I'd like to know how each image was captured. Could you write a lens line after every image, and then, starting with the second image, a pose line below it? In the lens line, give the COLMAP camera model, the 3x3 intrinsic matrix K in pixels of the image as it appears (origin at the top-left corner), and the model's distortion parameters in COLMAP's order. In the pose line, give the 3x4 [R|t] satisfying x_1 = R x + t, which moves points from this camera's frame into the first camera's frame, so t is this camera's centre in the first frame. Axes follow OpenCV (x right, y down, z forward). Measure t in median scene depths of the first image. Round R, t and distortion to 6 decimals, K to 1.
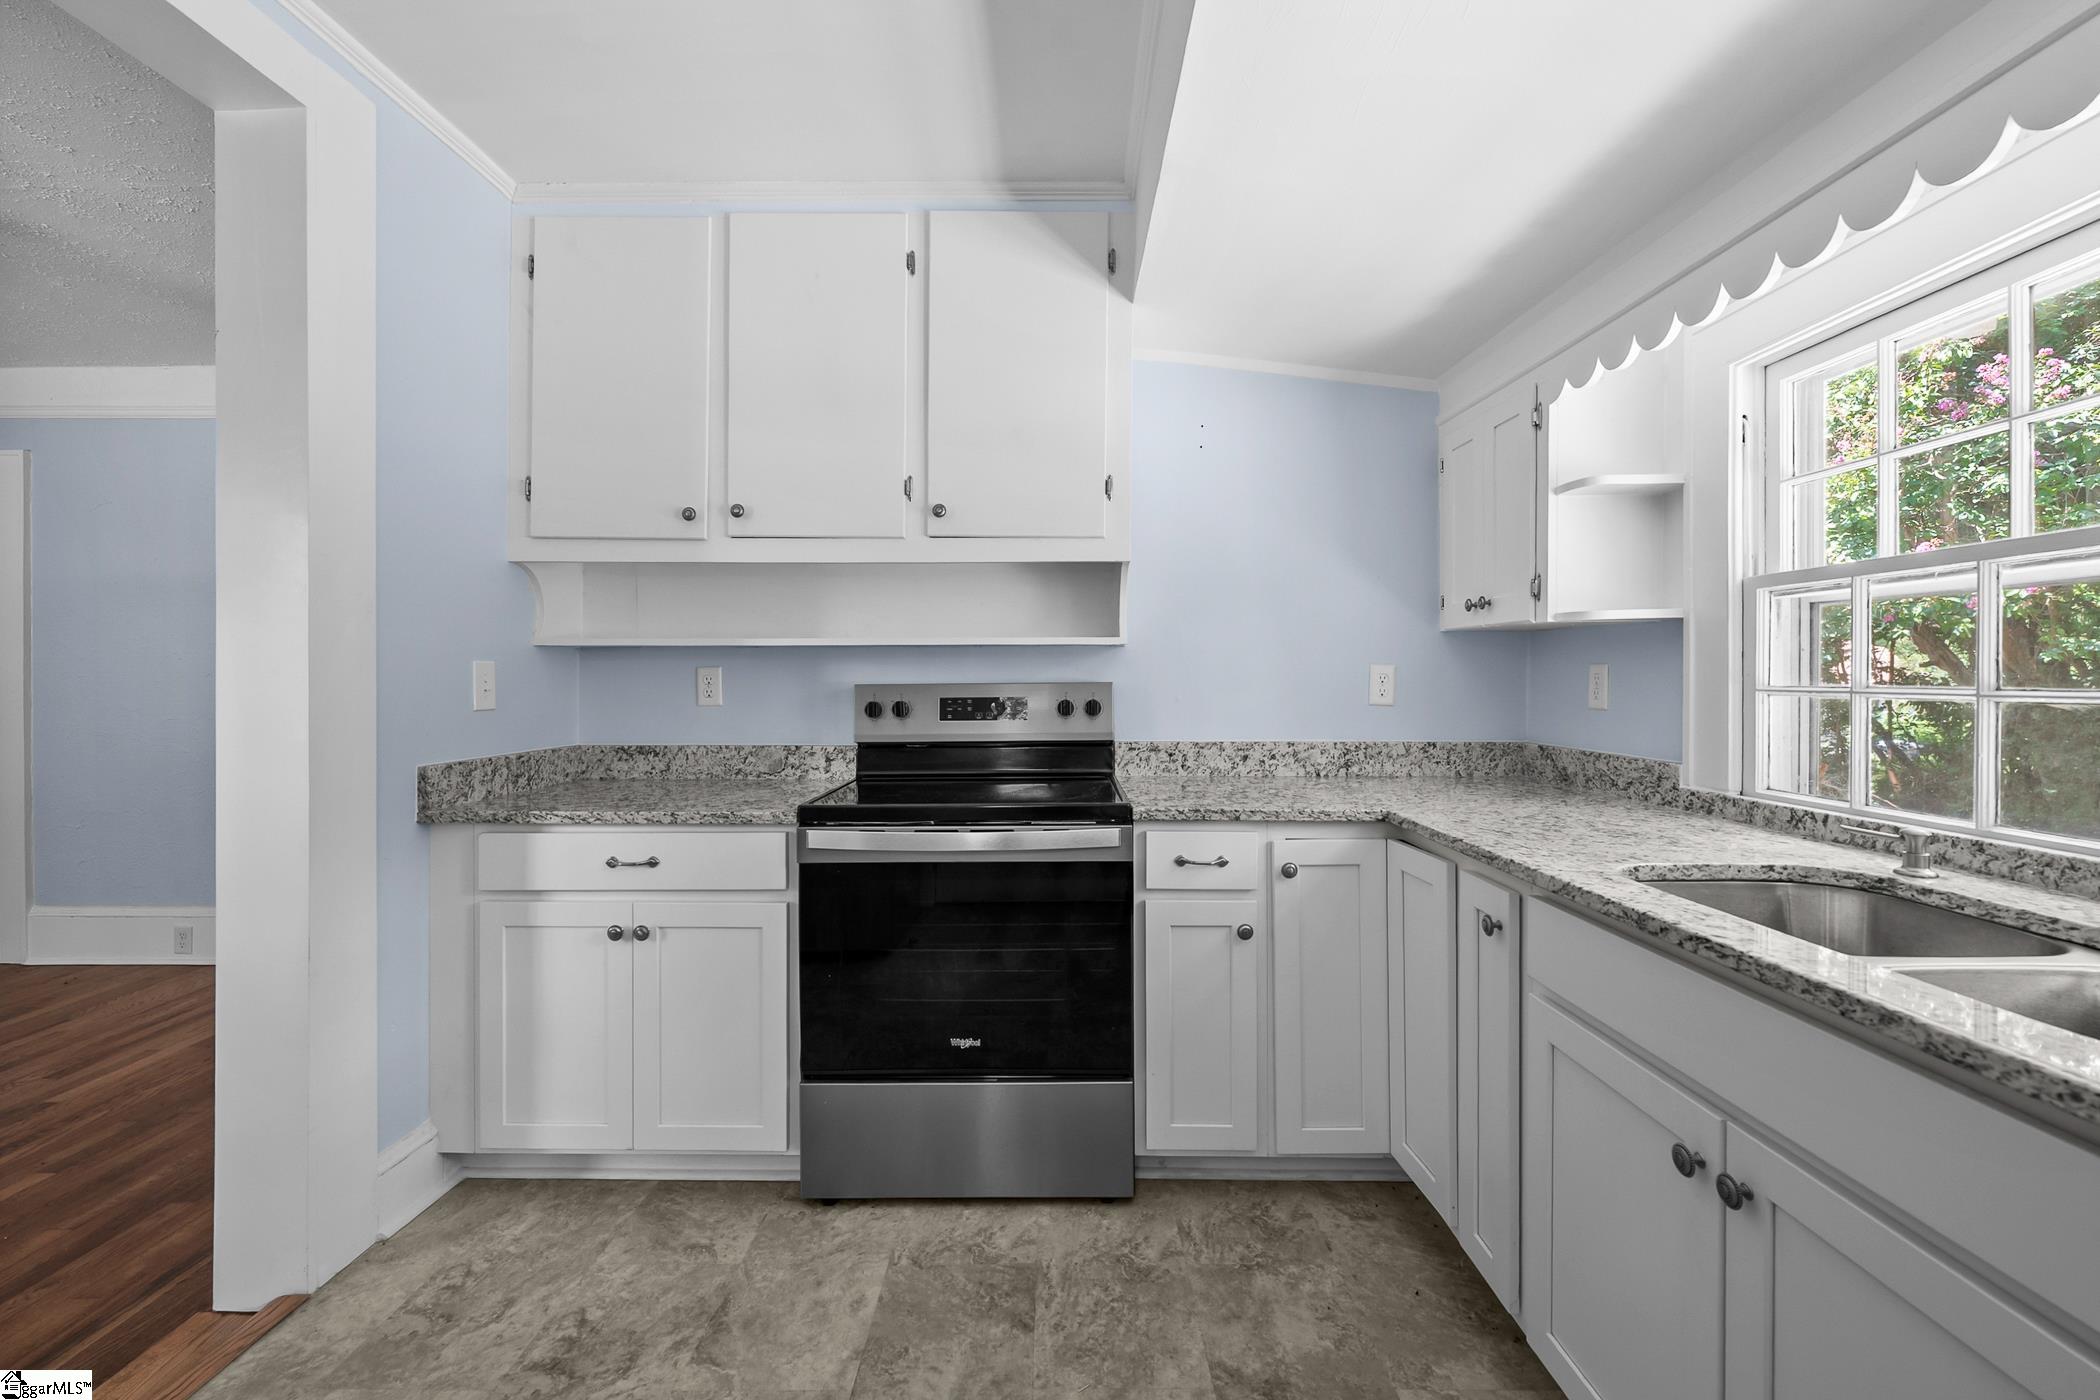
lens RADIAL K [[848.0, 0, 1057.4], [0, 848.0, 684.9], [0, 0, 1]] dist [-0.000649, 0.000006]
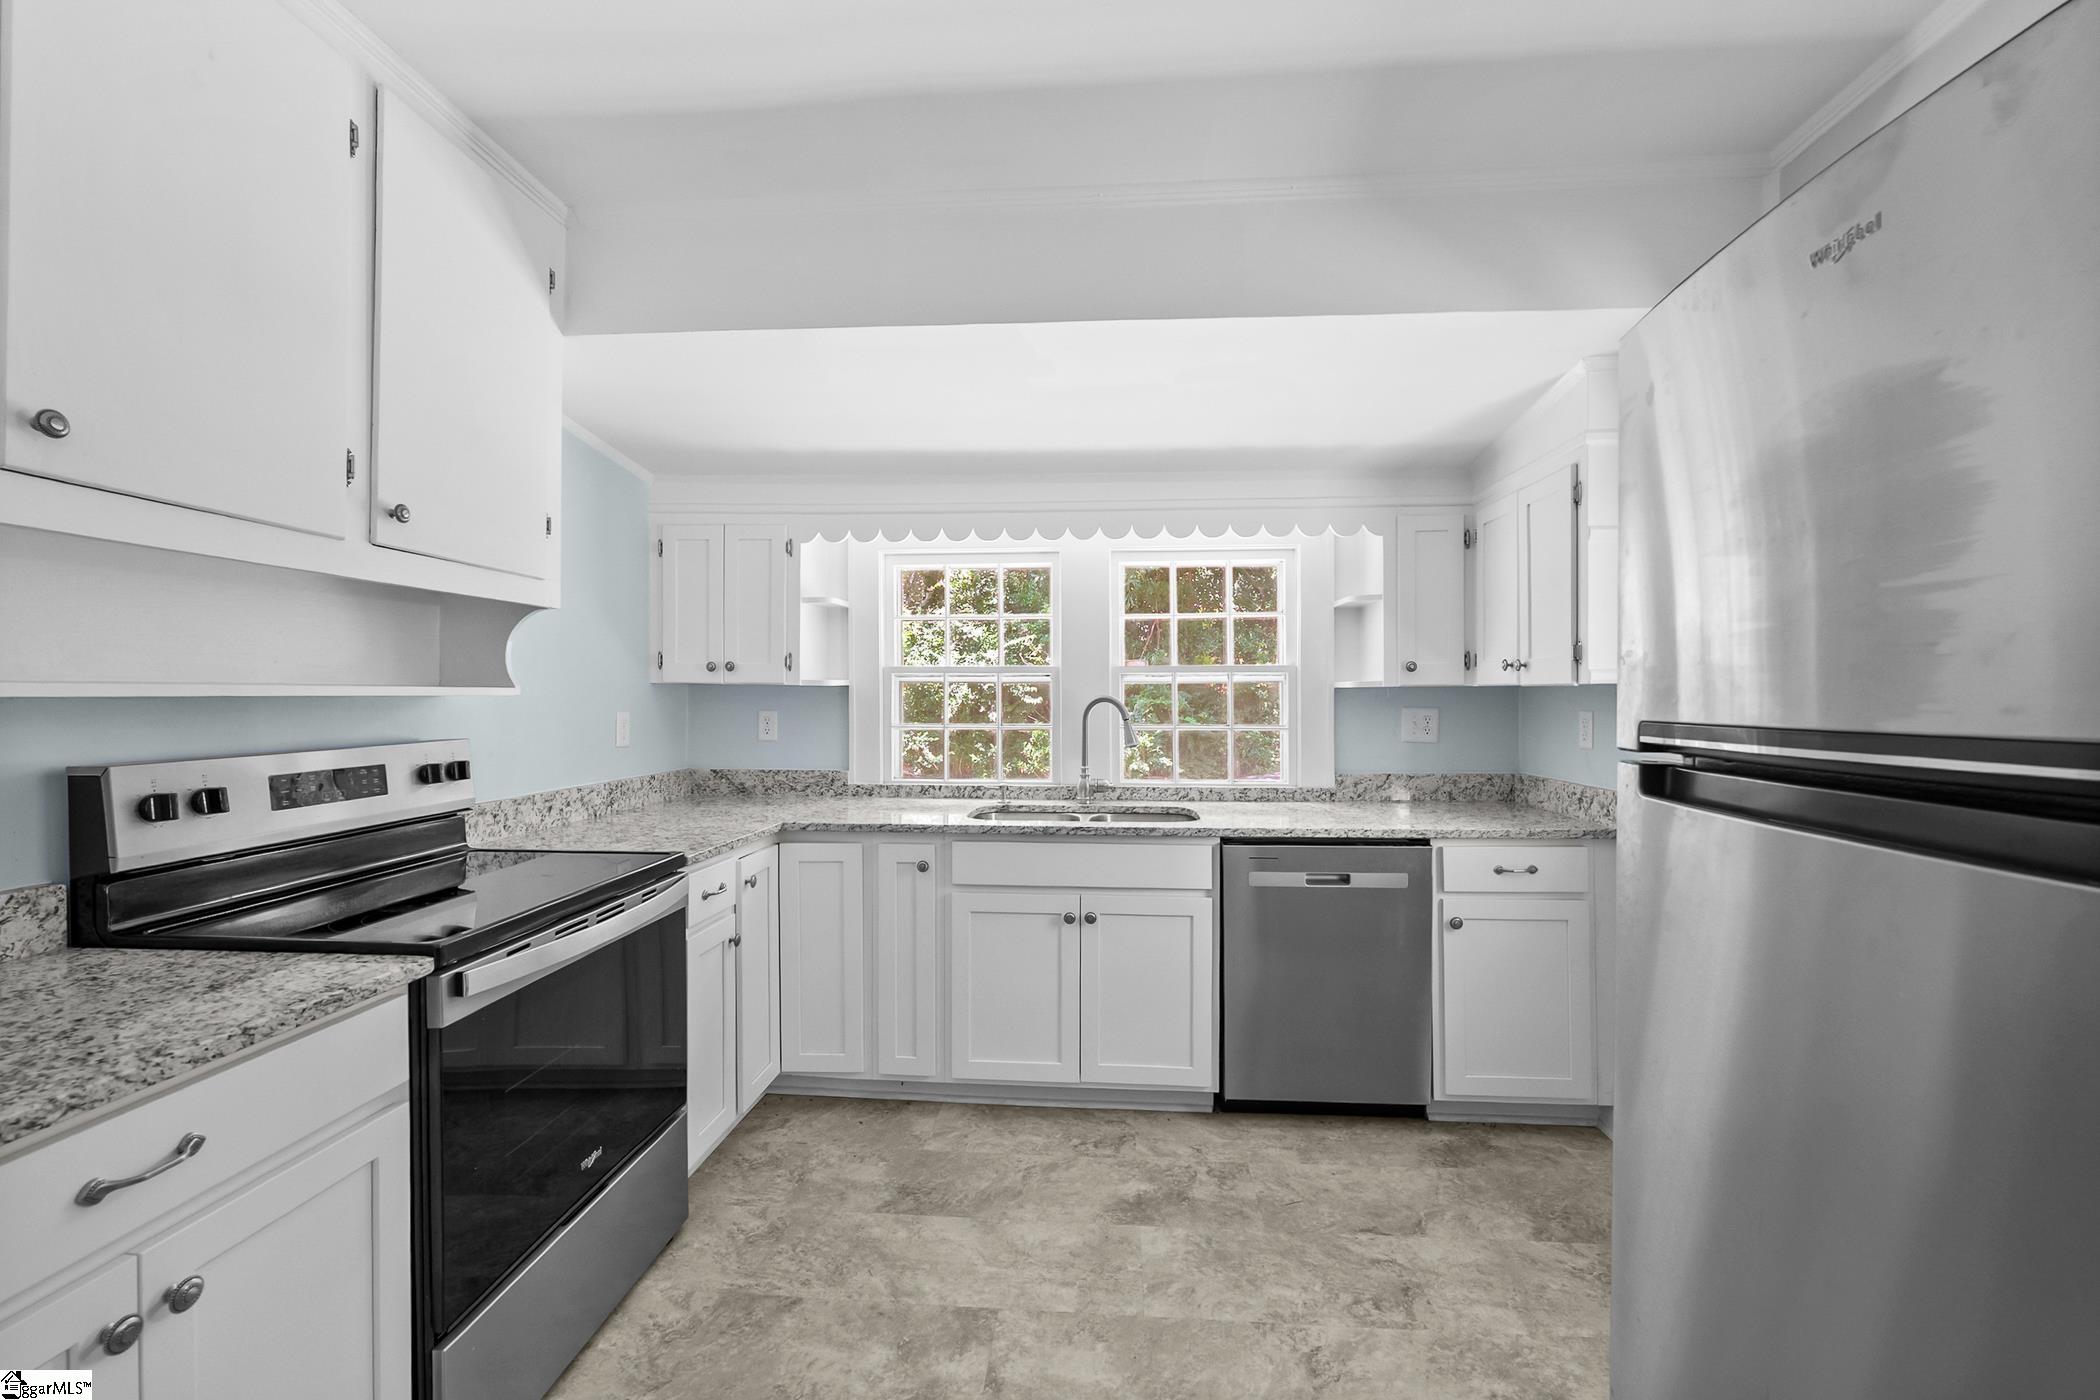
lens RADIAL K [[842.3, 0, 1050.3], [0, 842.3, 696.4], [0, 0, 1]] dist [0.000472, -0.000092]
pose [[0.078504, 0.000512, 0.996914, -0.941317], [0.006576, 0.999978, -0.001031, -0.052523], [-0.996892, 0.006637, 0.078499, 0.454893]]
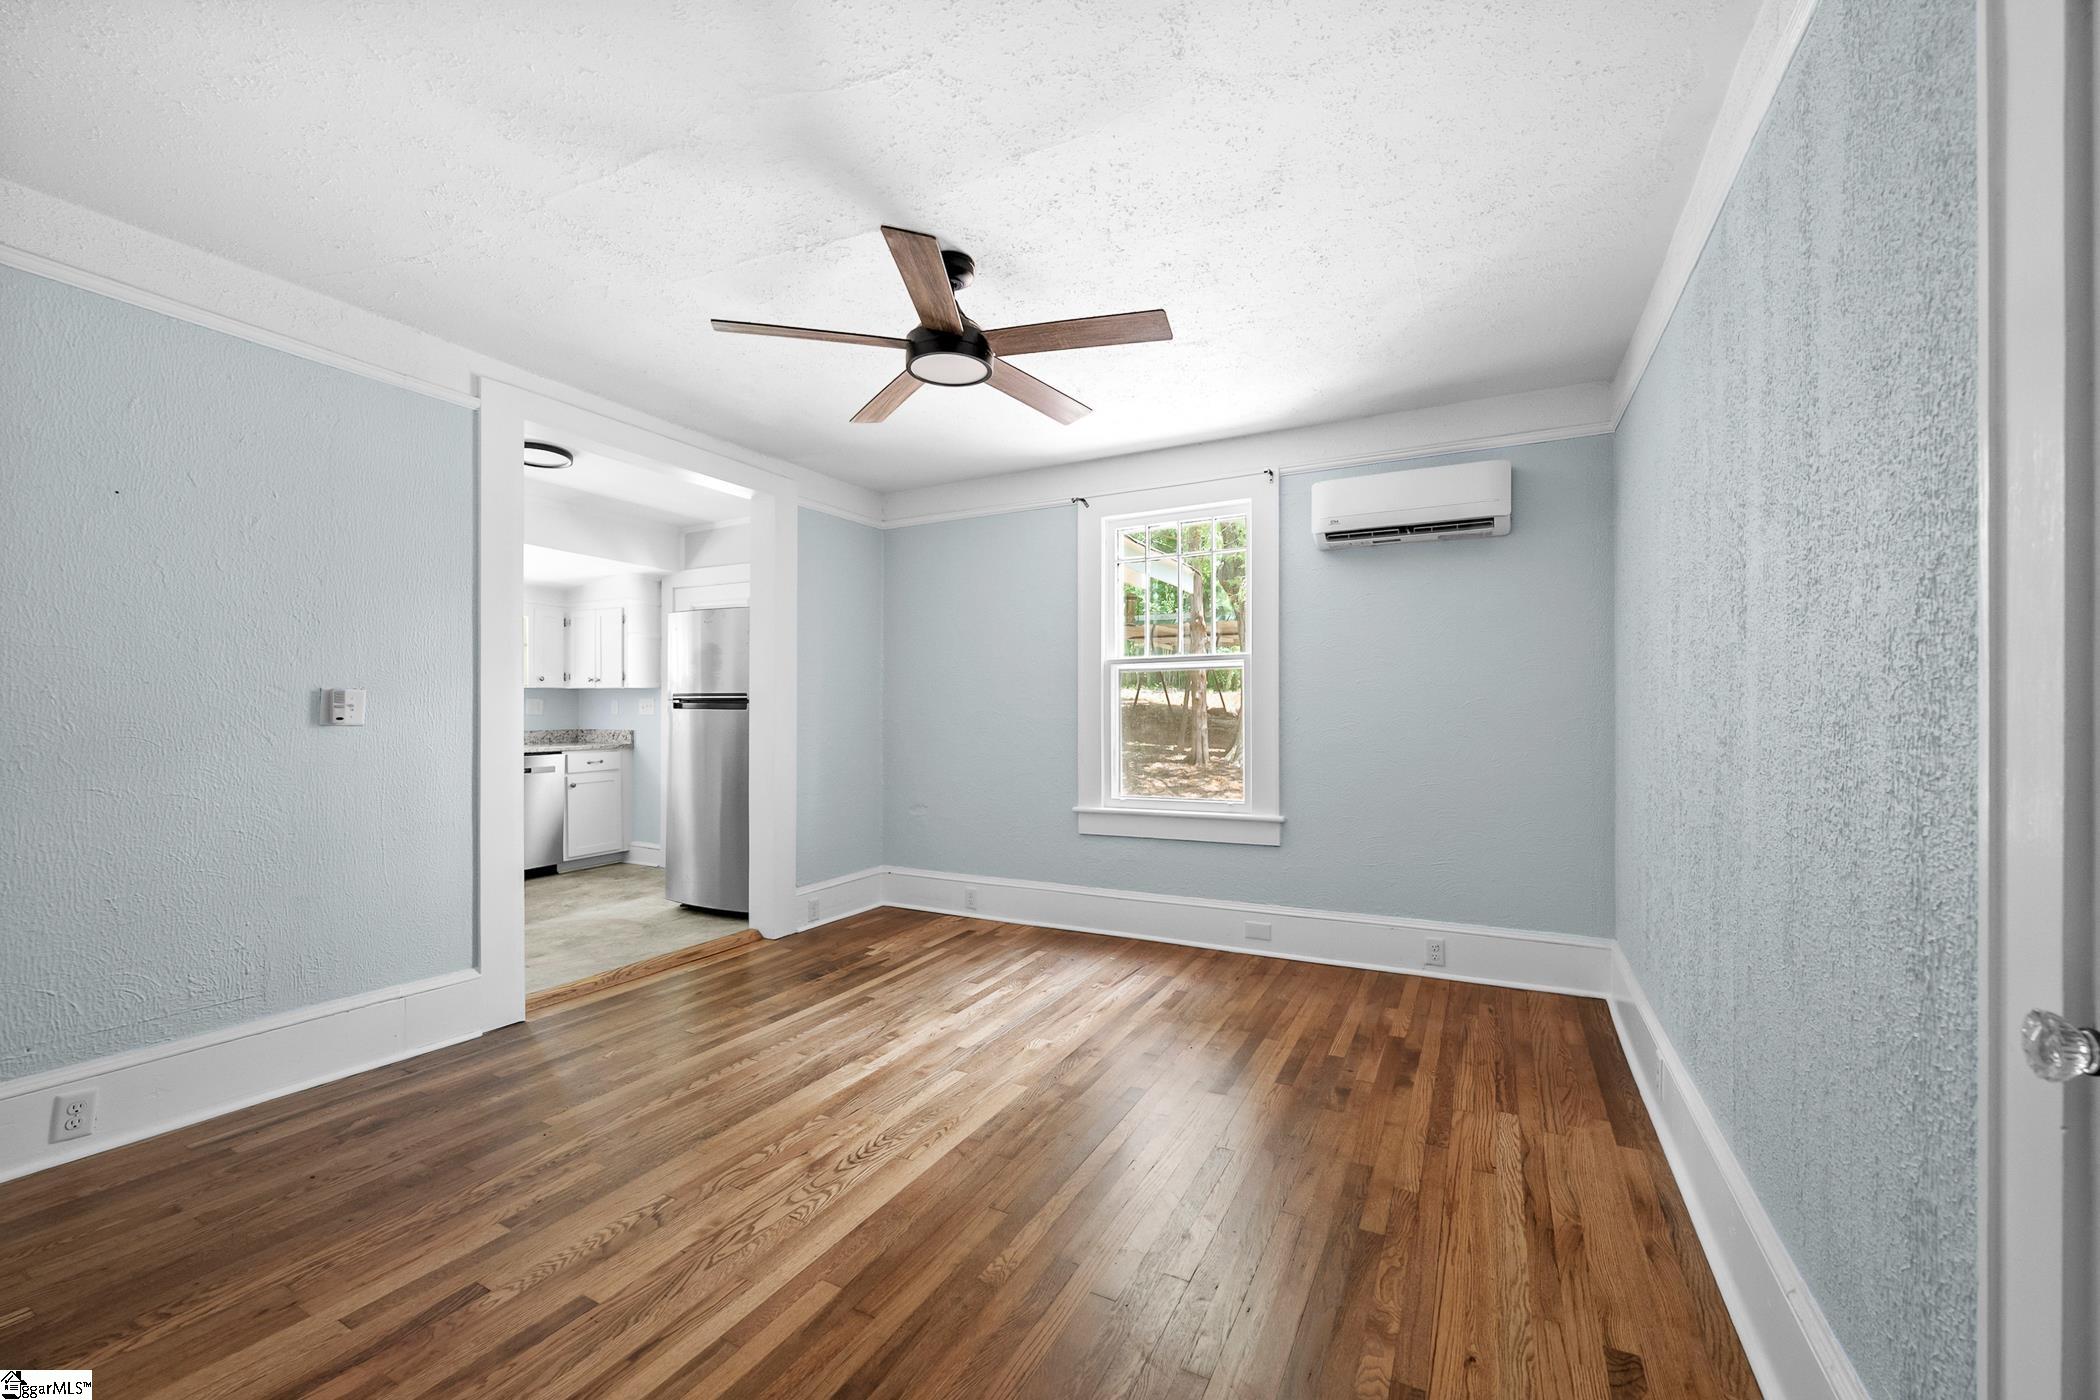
lens RADIAL K [[830.3, 0, 1048.3], [0, 830.3, 707.3], [0, 0, 1]] dist [-0.000727, -0.000123]
pose [[-0.887451, -0.003139, 0.460891, -2.599460], [-0.002518, 0.999995, 0.001963, -0.002970], [-0.460895, 0.000581, -0.887455, 1.862822]]
